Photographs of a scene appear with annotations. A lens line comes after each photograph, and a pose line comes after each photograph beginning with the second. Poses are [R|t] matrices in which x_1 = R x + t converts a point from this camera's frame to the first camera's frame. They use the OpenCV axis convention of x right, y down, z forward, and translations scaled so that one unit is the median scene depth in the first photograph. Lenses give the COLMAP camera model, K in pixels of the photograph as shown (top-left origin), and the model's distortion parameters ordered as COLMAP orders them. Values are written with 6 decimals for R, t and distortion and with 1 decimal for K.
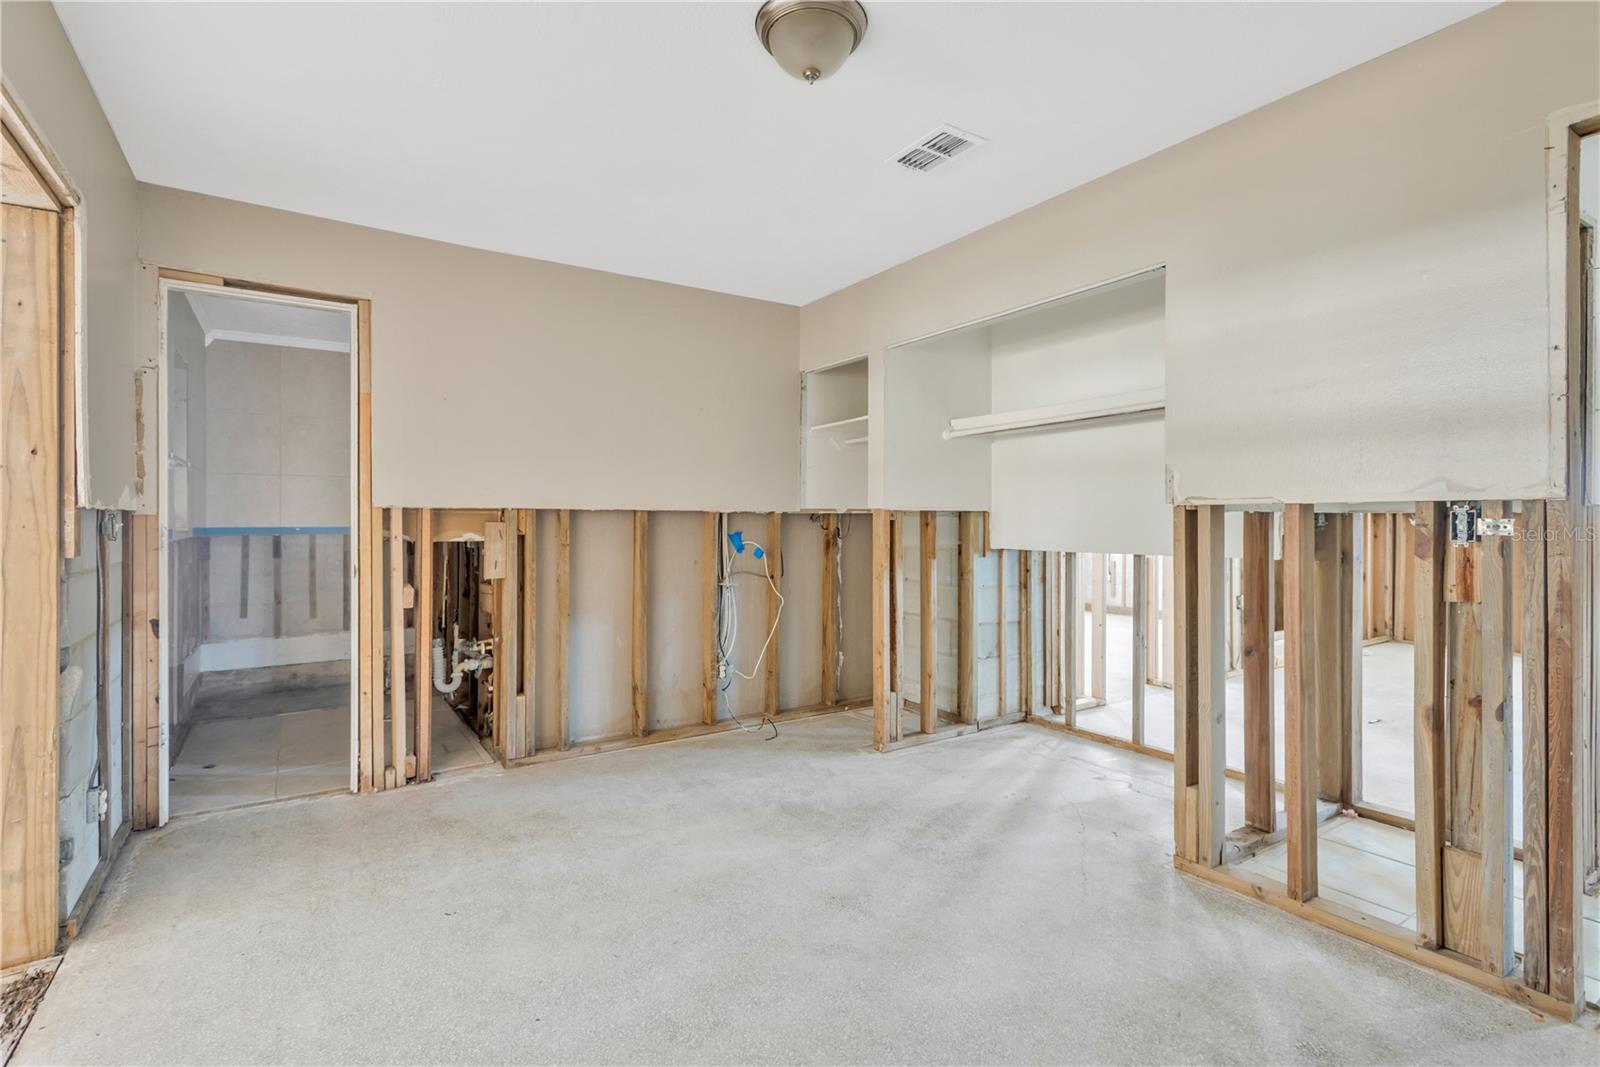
lens RADIAL K [[752.4, 0, 797.0], [0, 752.4, 514.3], [0, 0, 1]] dist [0.000387, 0.000016]
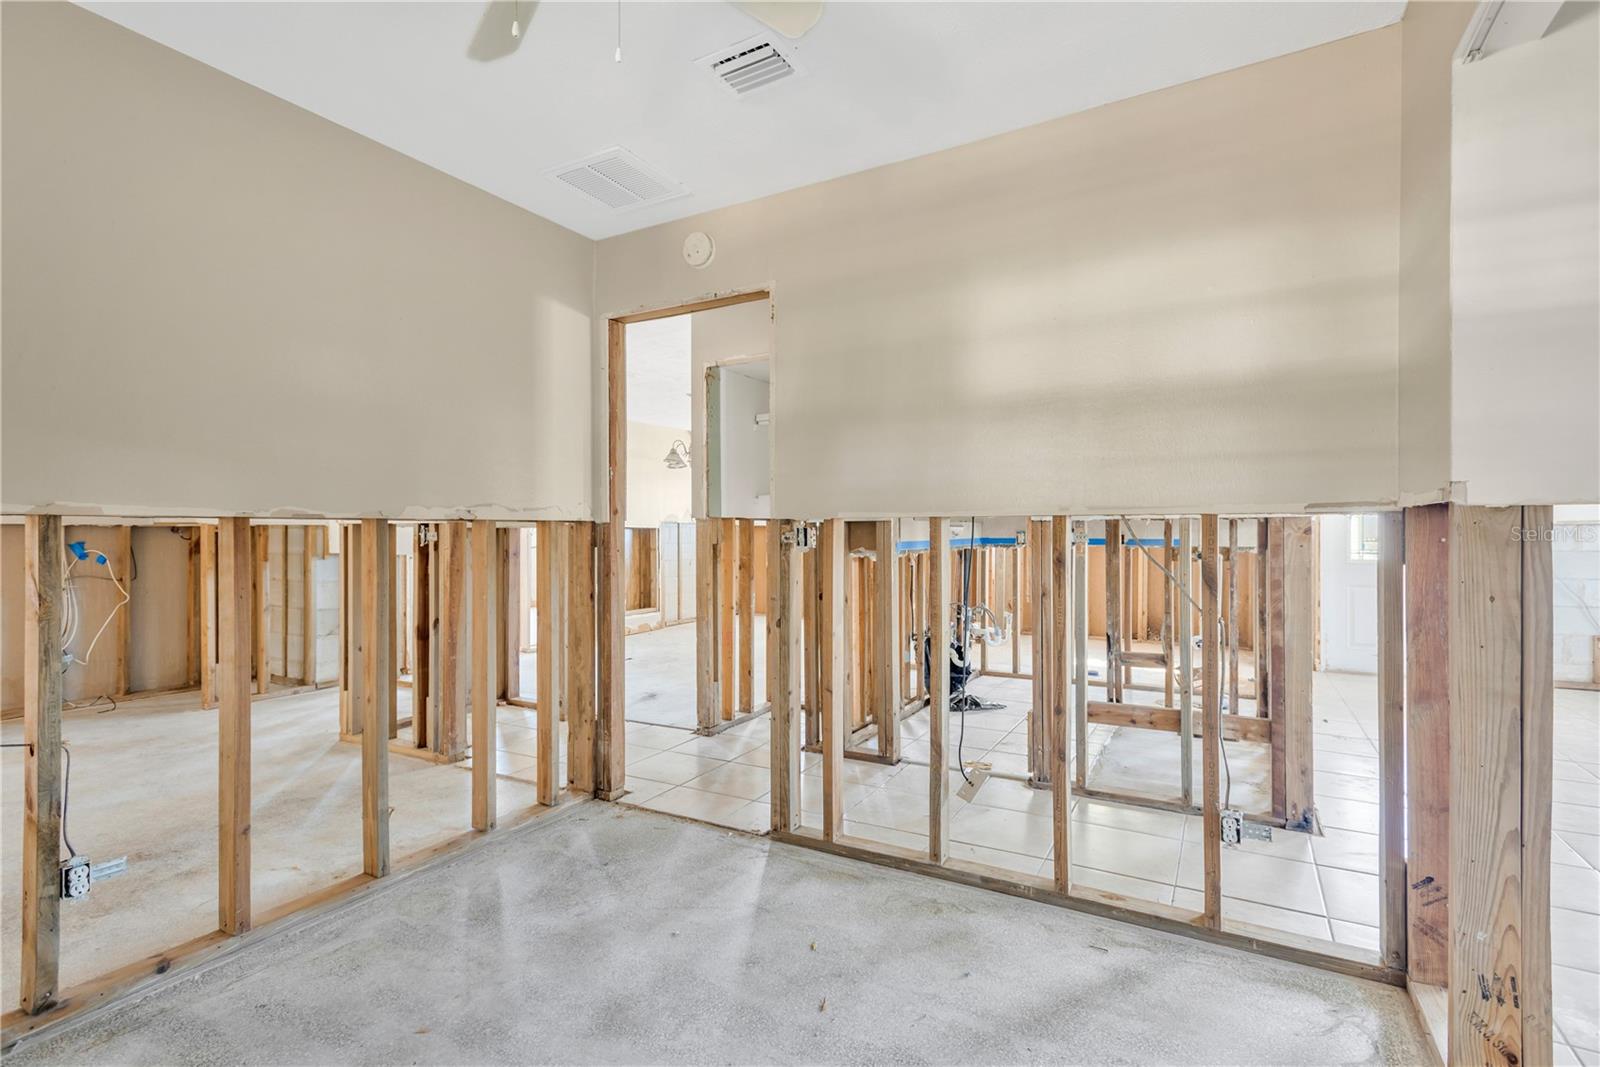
lens RADIAL K [[750.2, 0, 800.0], [0, 750.2, 533.5], [0, 0, 1]] dist [0.021257, -0.008204]
pose [[0.894264, -0.002529, 0.447532, 0.397265], [-0.001845, 0.999955, 0.009337, -0.002970], [-0.447536, -0.009175, 0.894219, -0.564028]]
